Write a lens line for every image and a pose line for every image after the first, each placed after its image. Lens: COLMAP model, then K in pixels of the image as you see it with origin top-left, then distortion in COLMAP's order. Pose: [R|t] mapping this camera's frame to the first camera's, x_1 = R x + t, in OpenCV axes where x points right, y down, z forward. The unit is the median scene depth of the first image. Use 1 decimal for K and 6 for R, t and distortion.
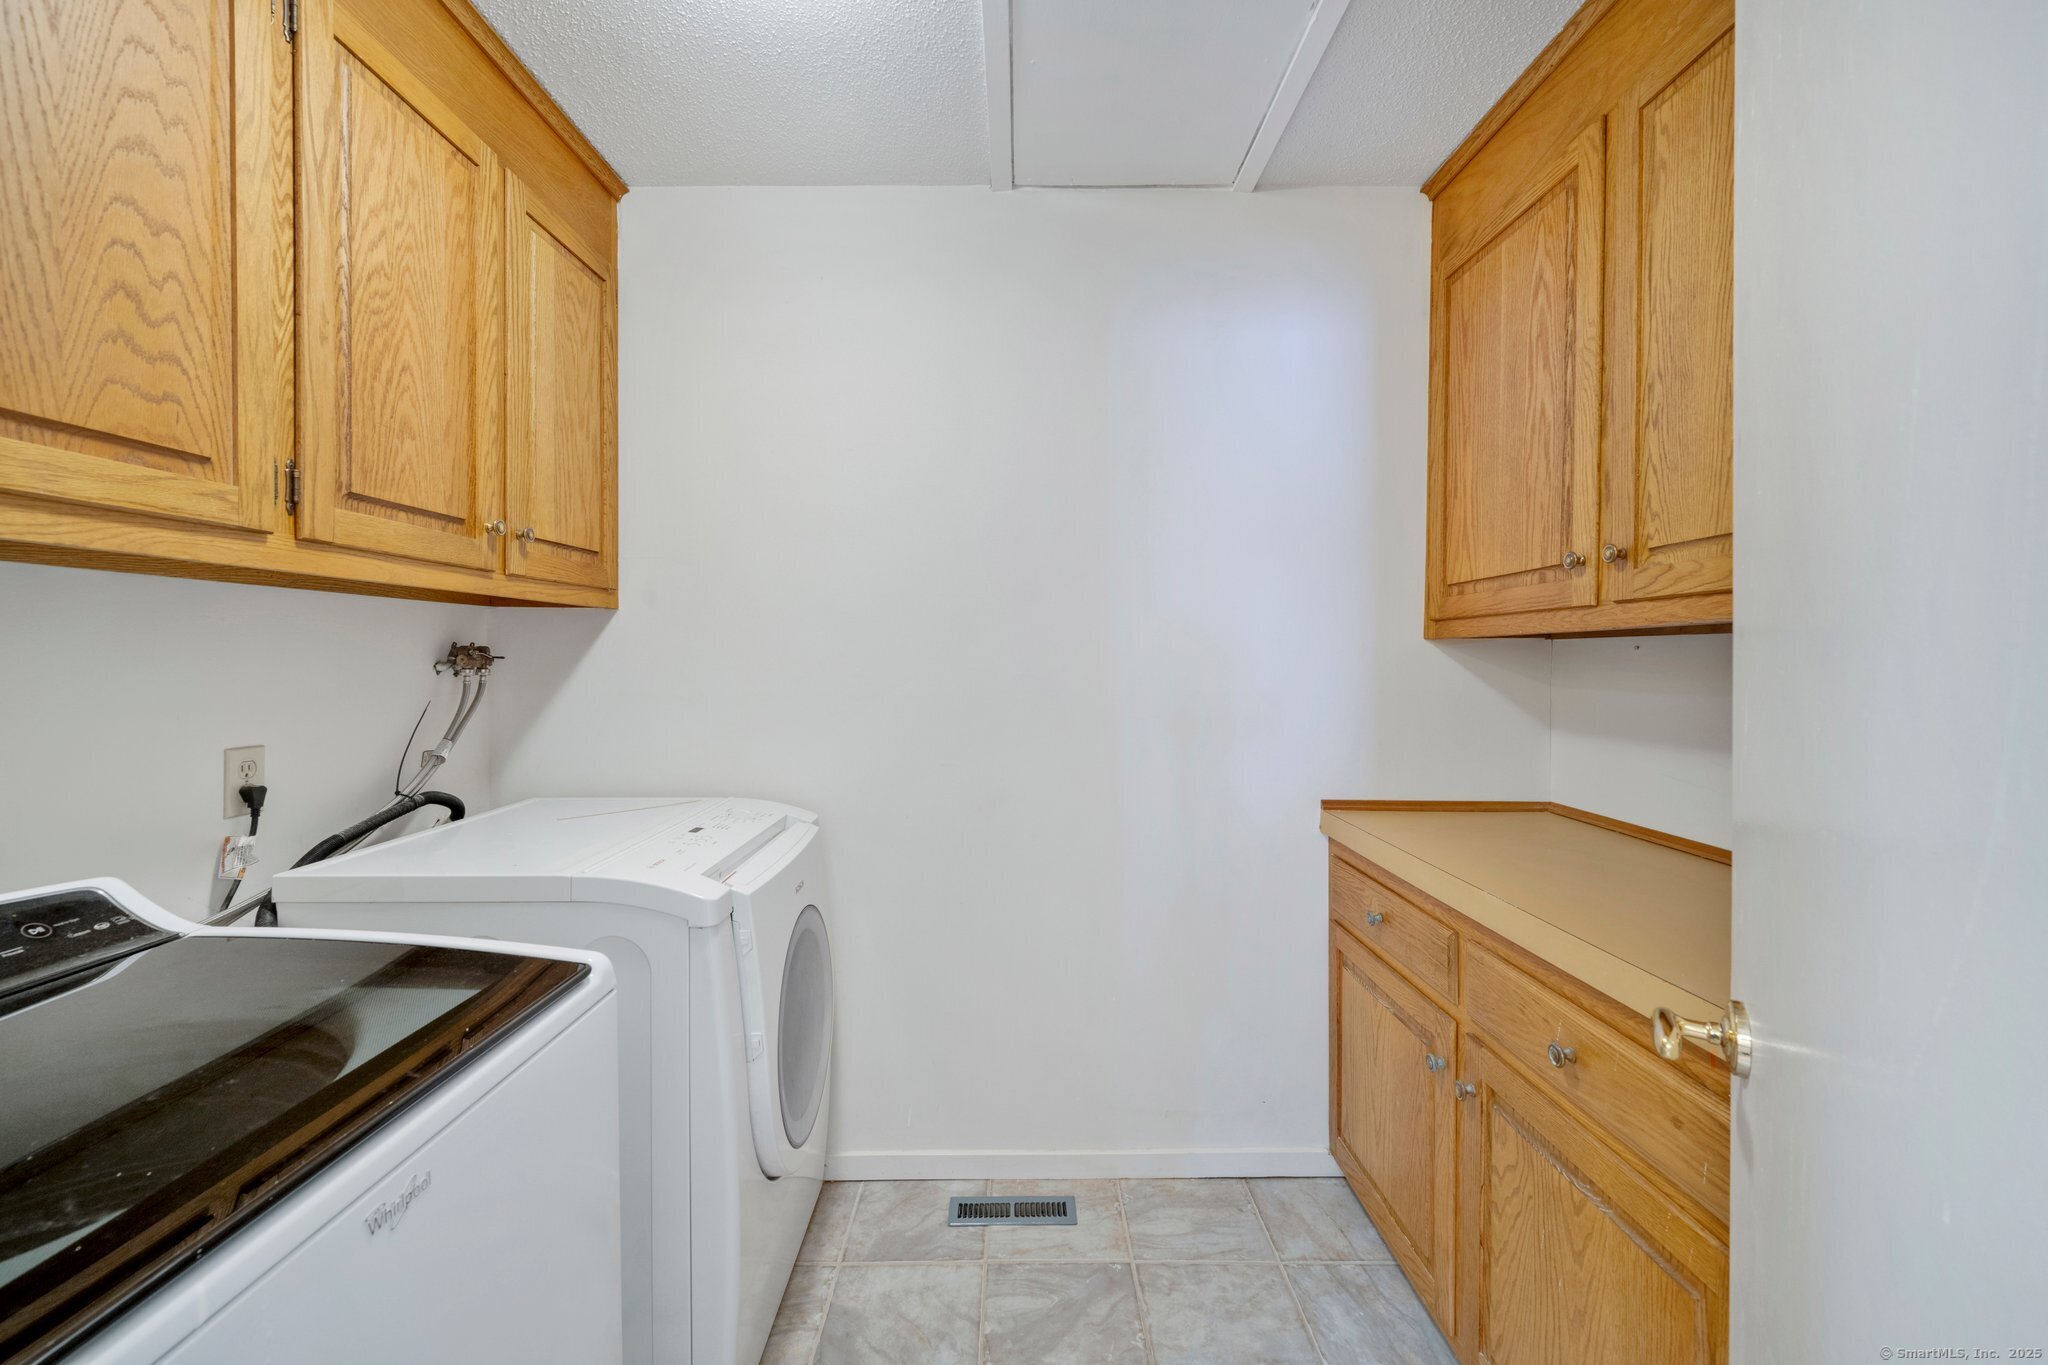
lens RADIAL K [[816.1, 0, 1023.2], [0, 816.1, 664.7], [0, 0, 1]] dist [0.009974, -0.000651]
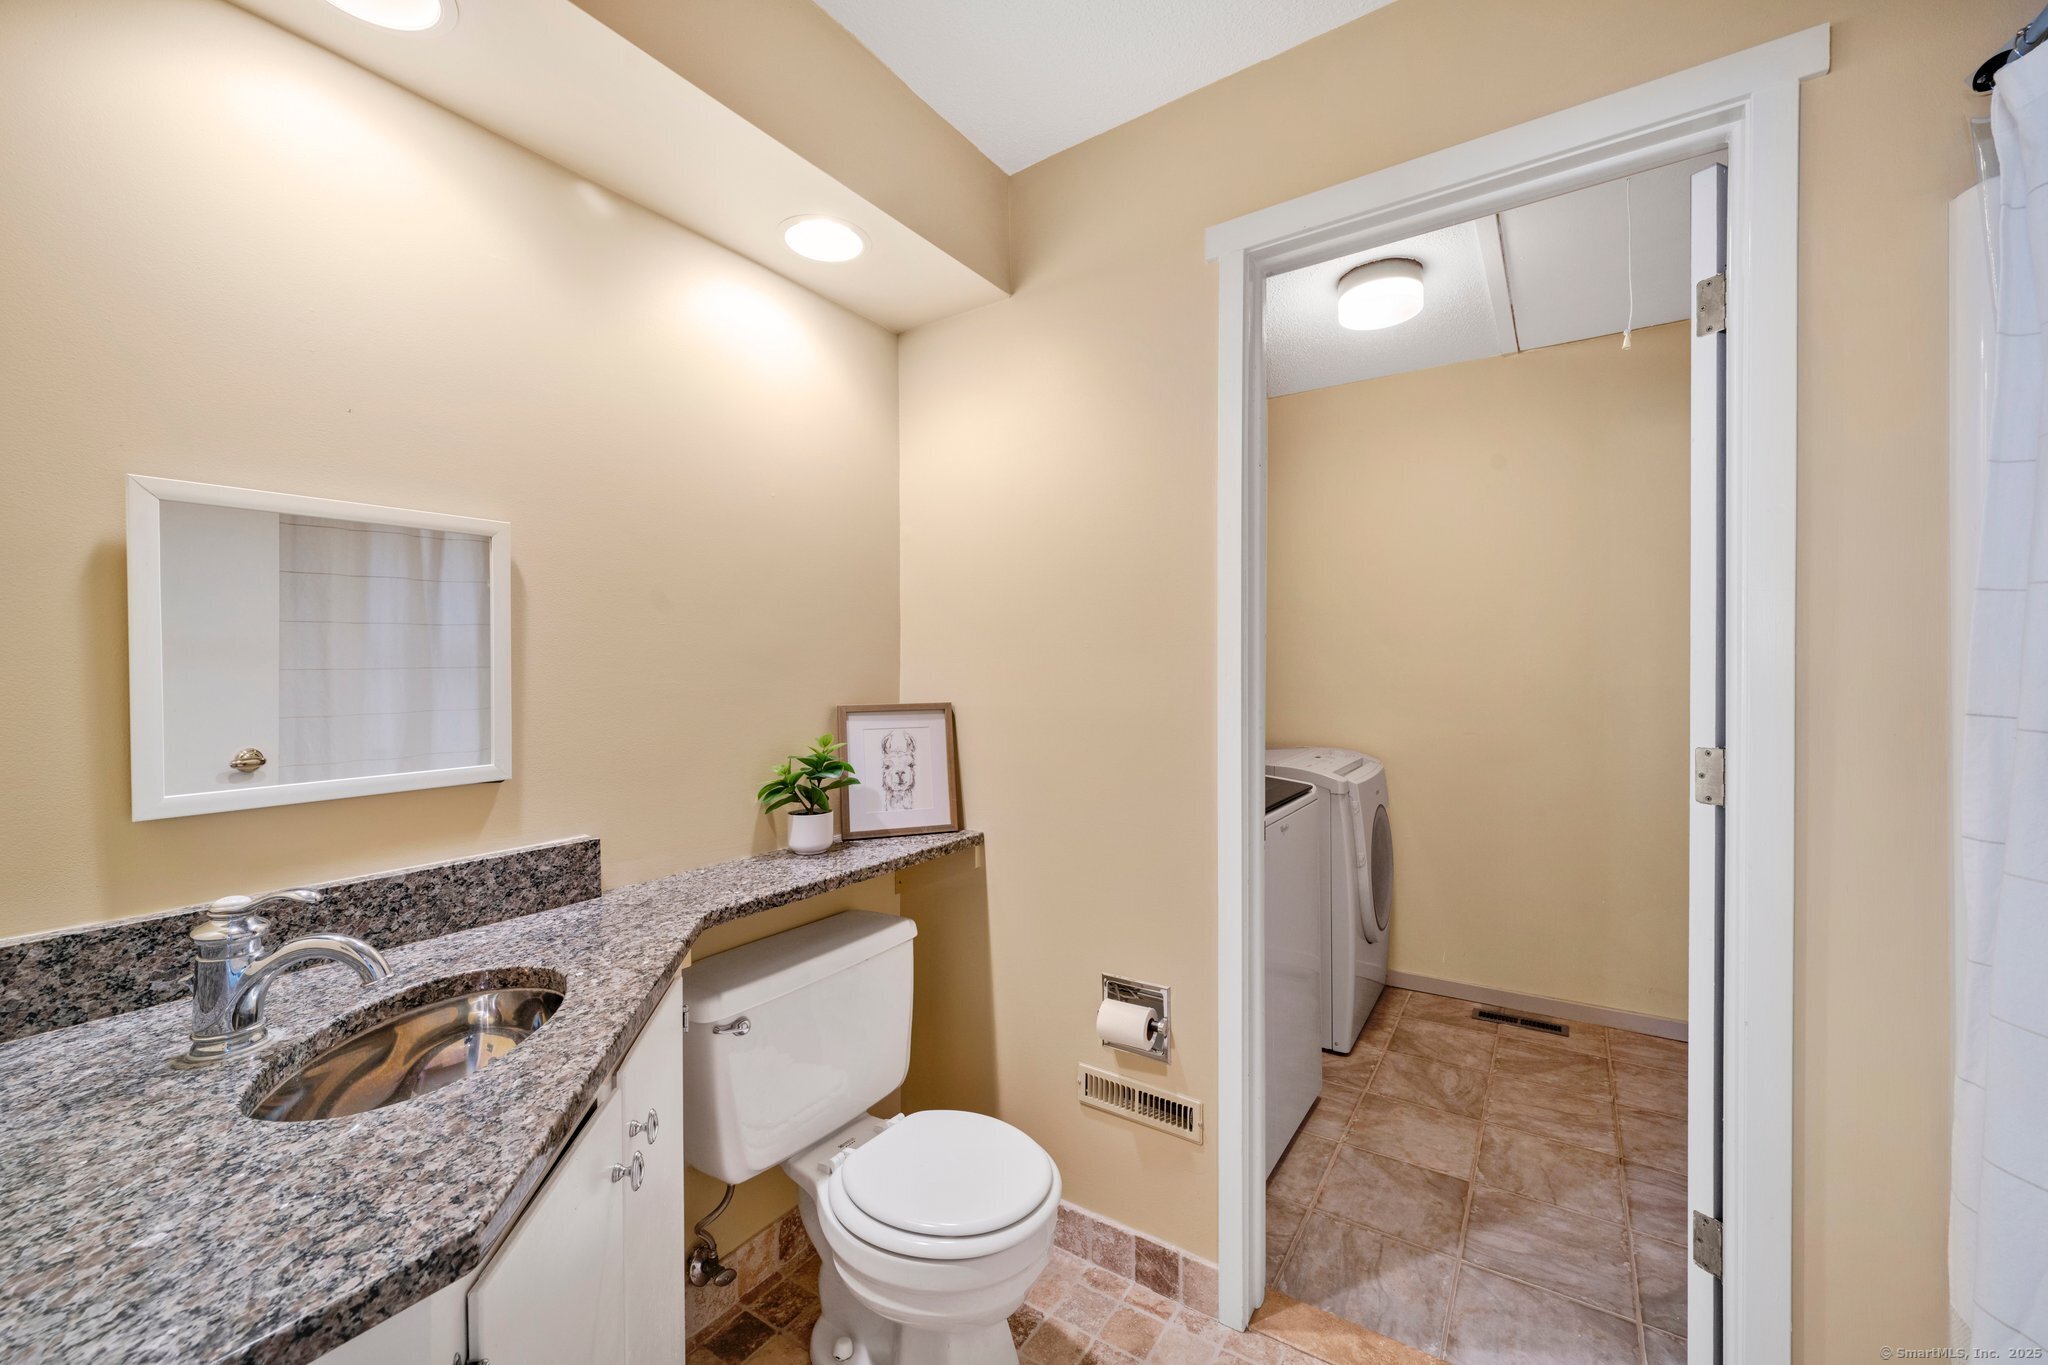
lens RADIAL K [[816.1, 0, 1023.2], [0, 816.1, 664.7], [0, 0, 1]] dist [0.009974, -0.000651]
pose [[0.828343, -0.003633, -0.560210, 0.089876], [0.000694, 0.999985, -0.005459, -0.001077], [0.560221, 0.004133, 0.828333, -0.899678]]
